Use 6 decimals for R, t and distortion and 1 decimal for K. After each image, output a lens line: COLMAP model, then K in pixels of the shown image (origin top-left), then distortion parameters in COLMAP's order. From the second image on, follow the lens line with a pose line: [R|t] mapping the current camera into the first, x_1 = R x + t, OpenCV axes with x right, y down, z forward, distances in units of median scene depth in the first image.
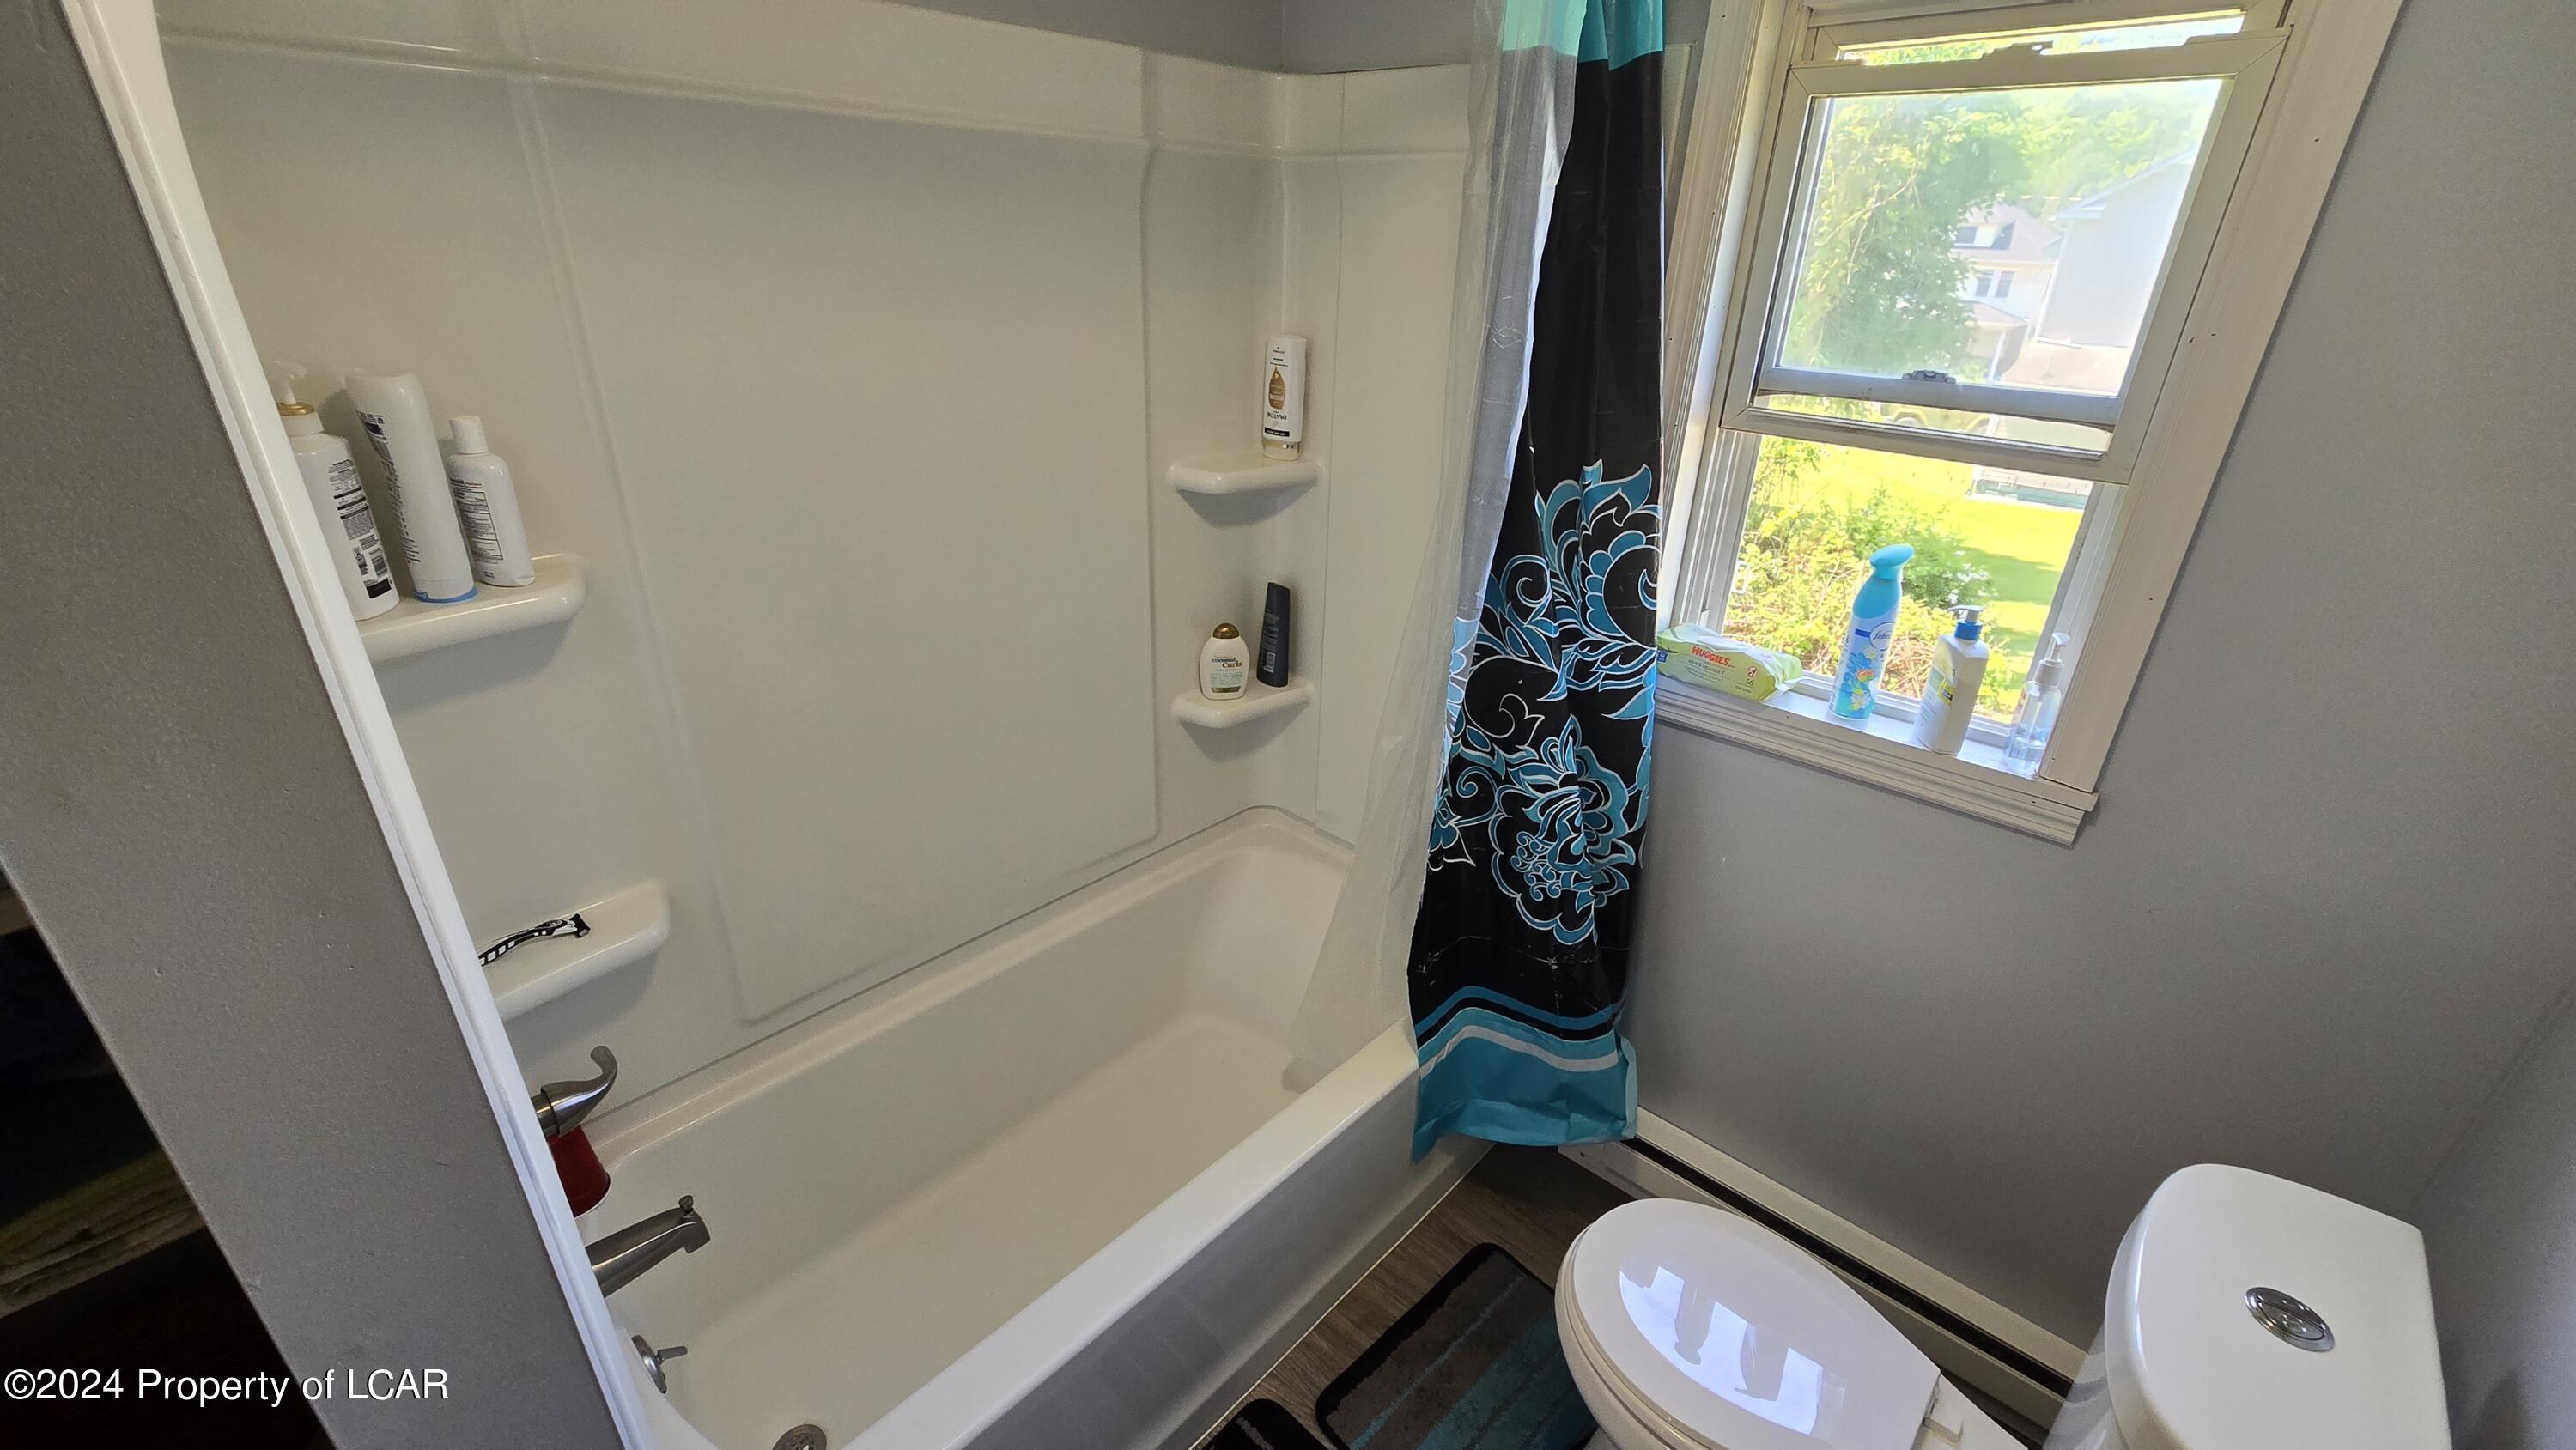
lens RADIAL K [[1056.5, 0, 1299.1], [0, 1056.5, 721.5], [0, 0, 1]] dist [-0.002212, 0.000395]
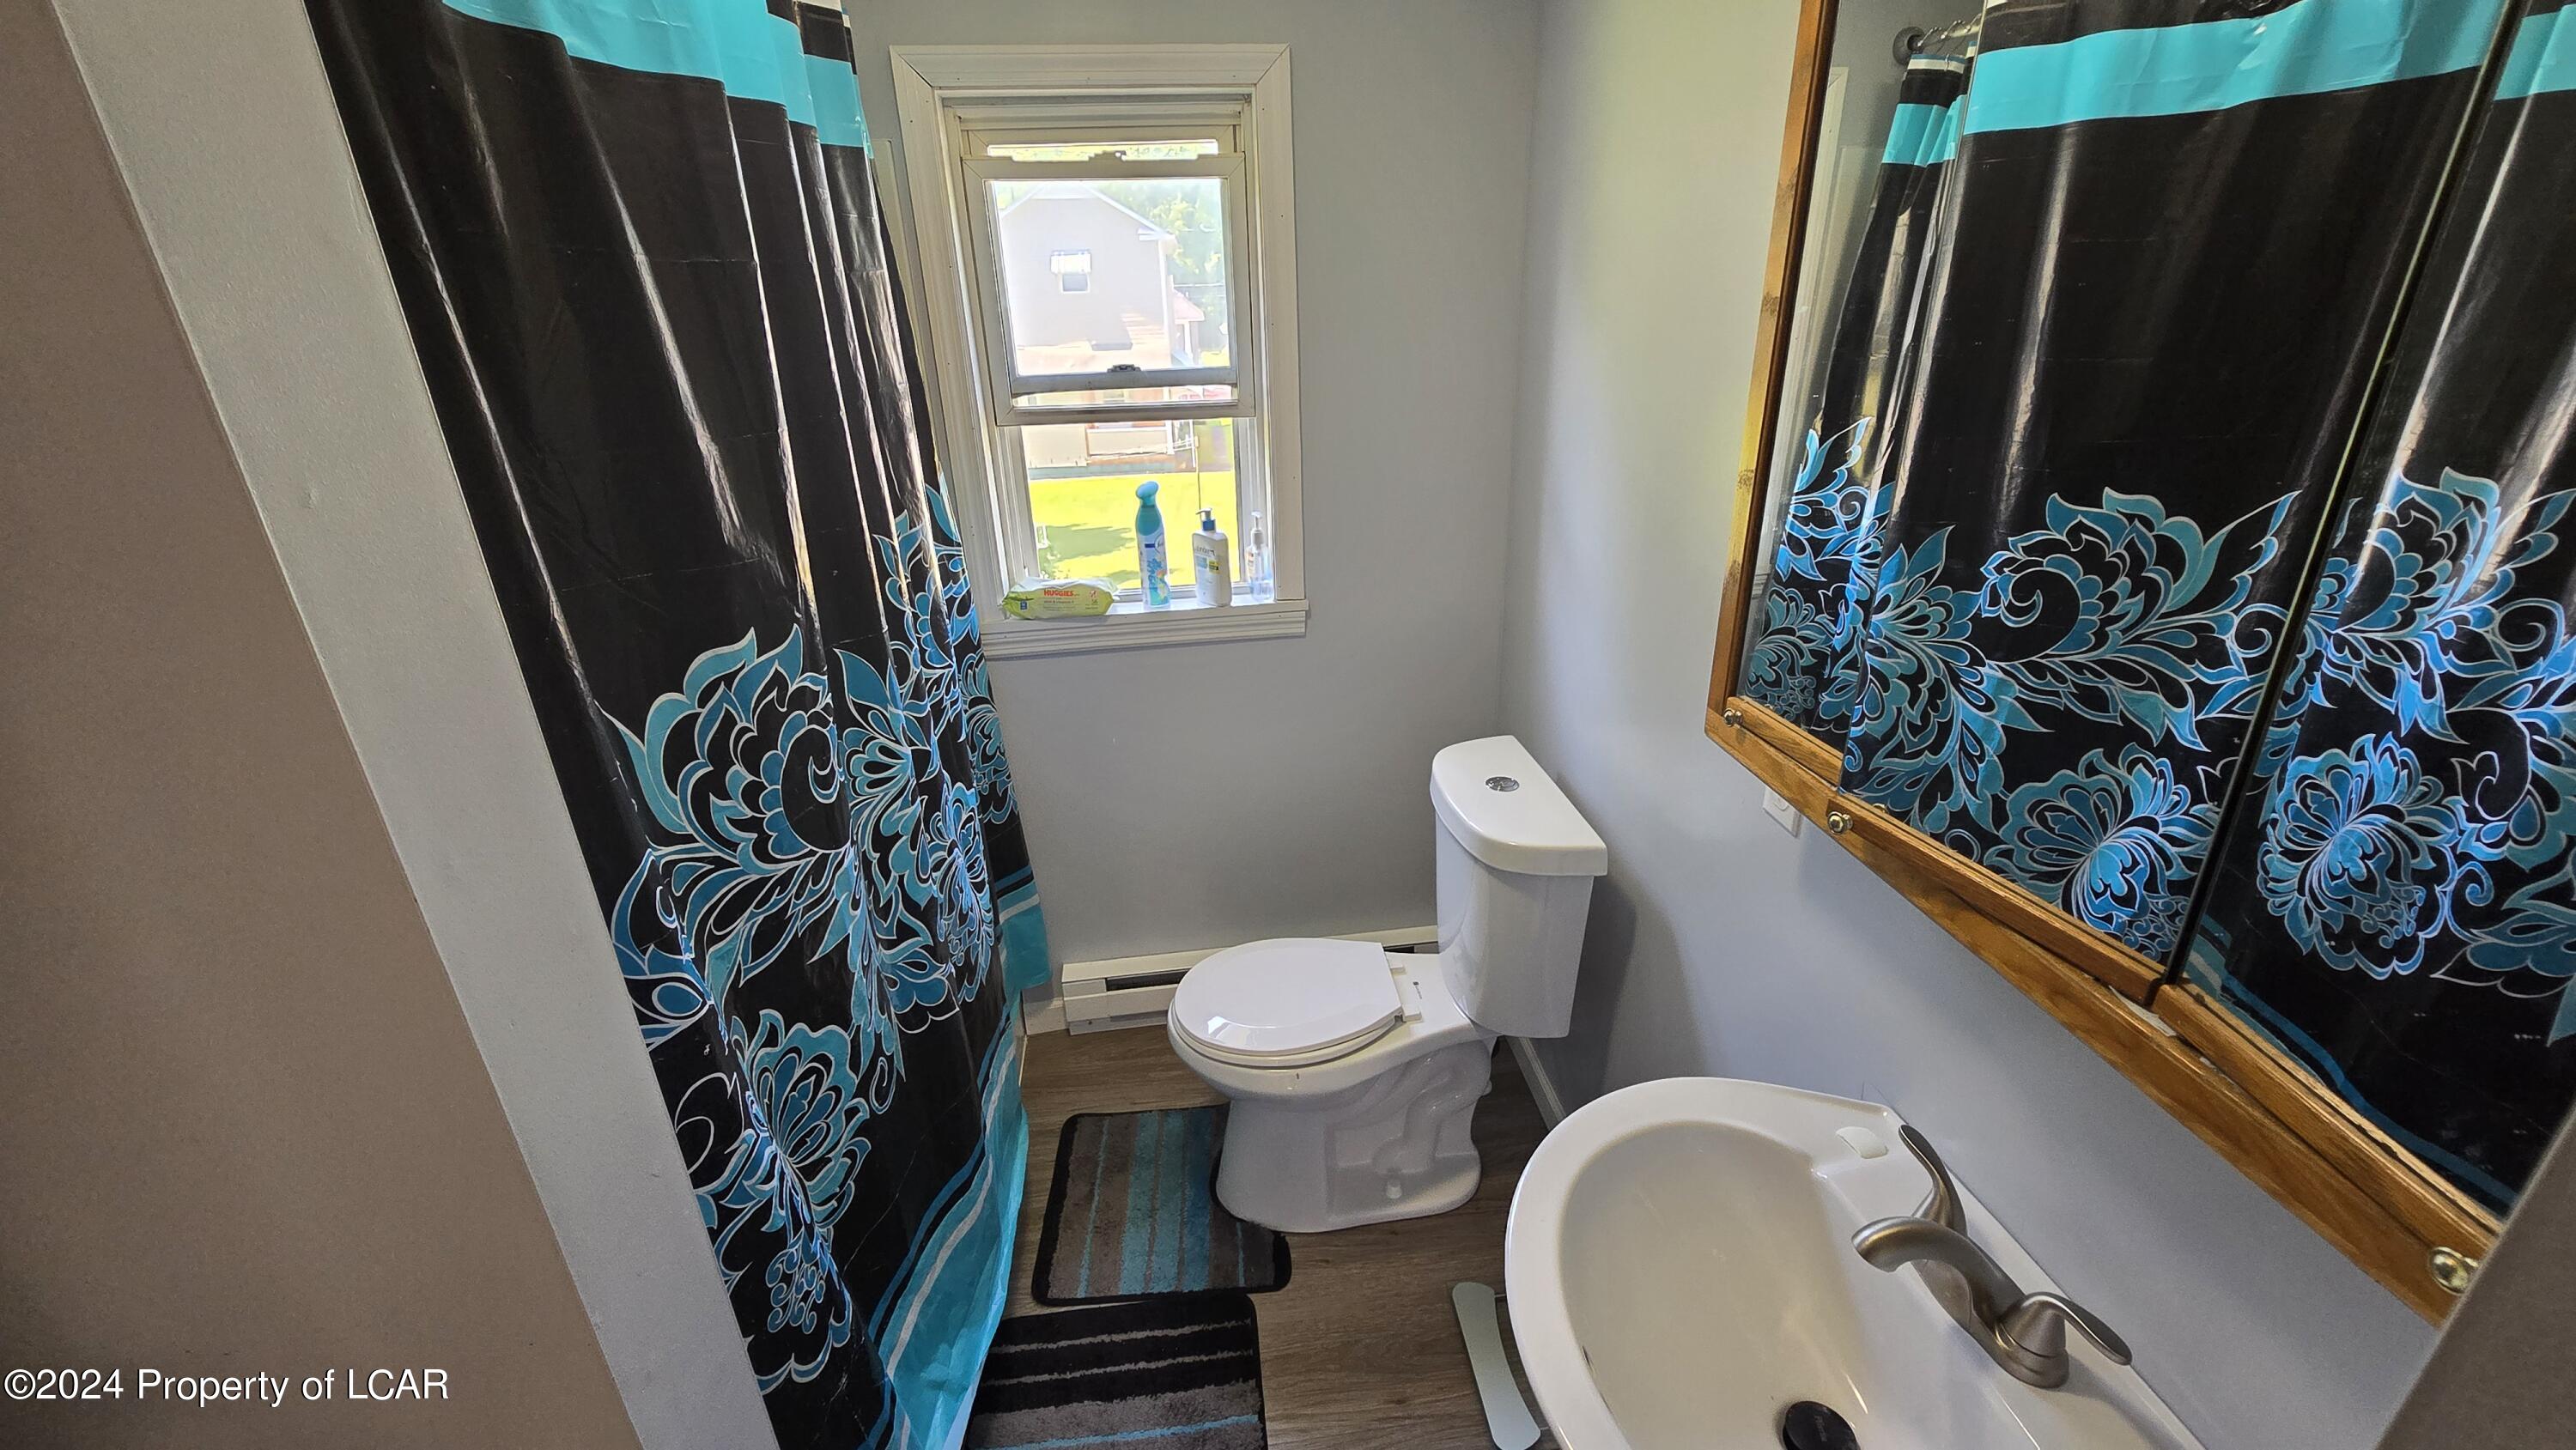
lens RADIAL K [[1056.5, 0, 1315.3], [0, 1056.5, 719.6], [0, 0, 1]] dist [-0.002212, 0.000395]
pose [[0.636226, -0.341267, 0.691920, -0.426763], [0.359003, 0.924790, 0.126016, 0.037748], [-0.682886, 0.168227, 0.710891, -0.150804]]
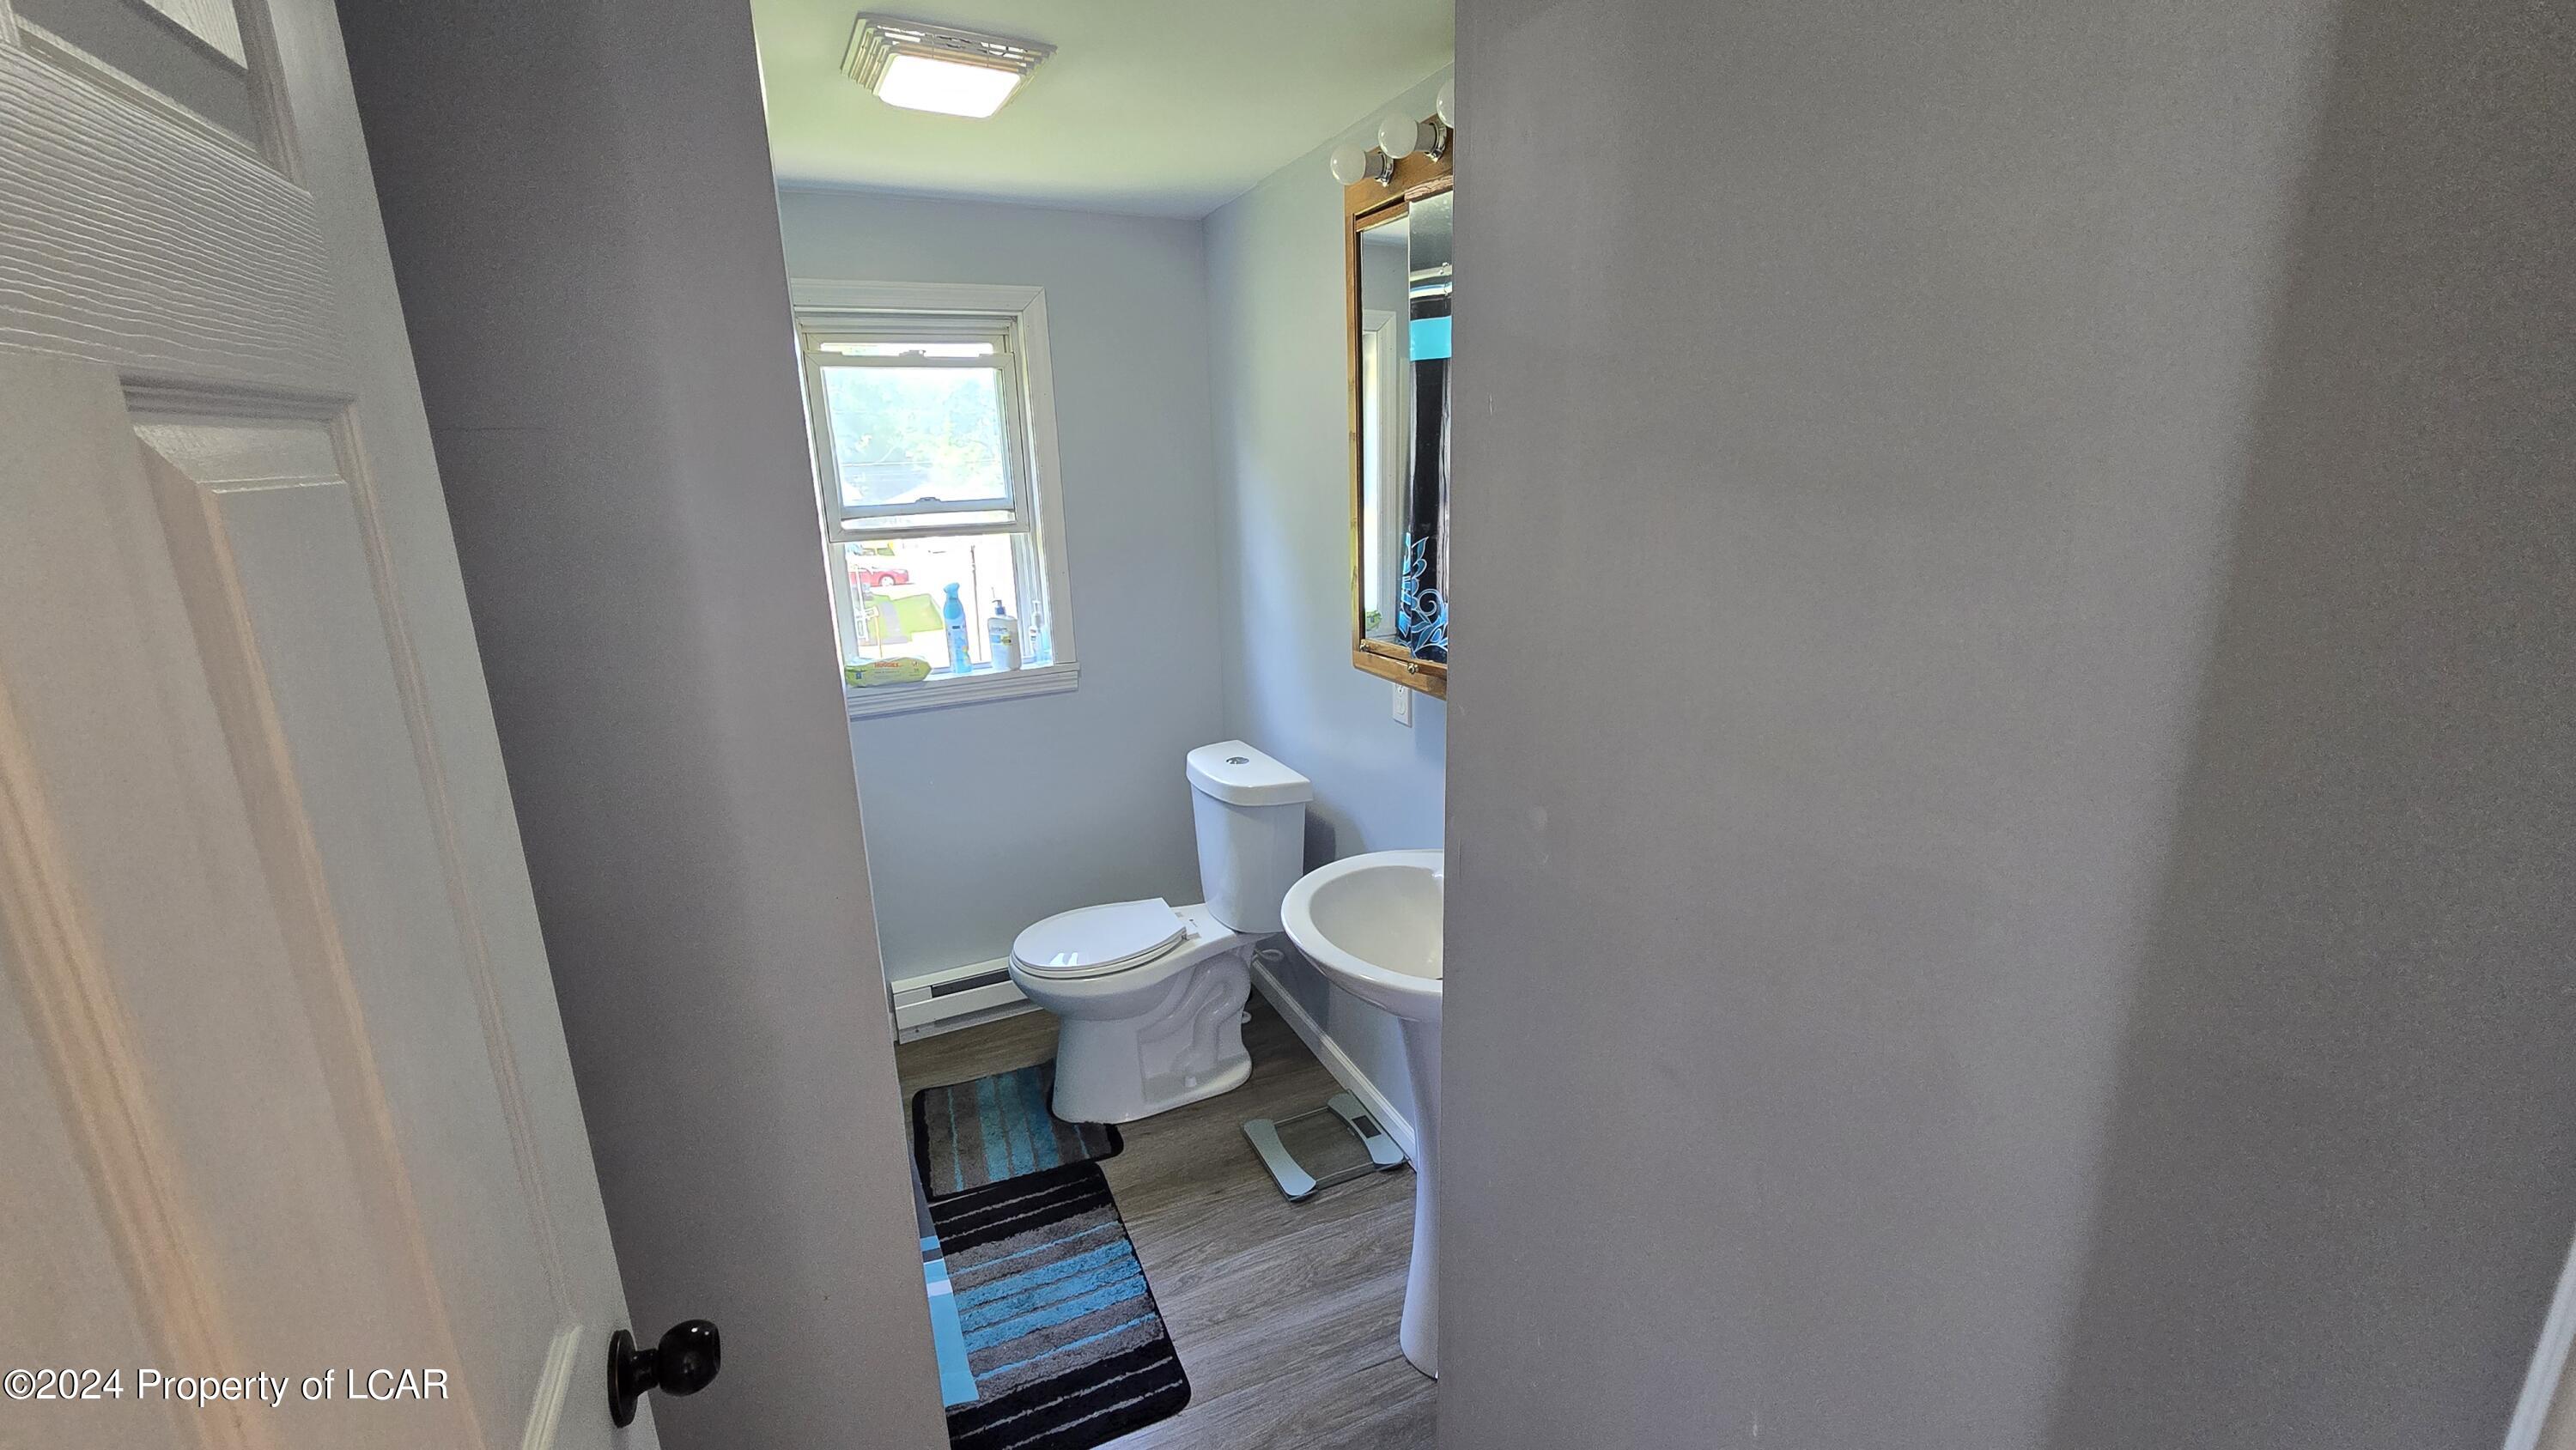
lens RADIAL K [[1056.5, 0, 1323.7], [0, 1056.5, 716.9], [0, 0, 1]] dist [-0.002212, 0.000395]
pose [[0.367656, -0.273026, 0.888980, -1.027642], [0.419381, 0.901886, 0.103546, 0.152932], [-0.830029, 0.334753, 0.446086, -0.378271]]
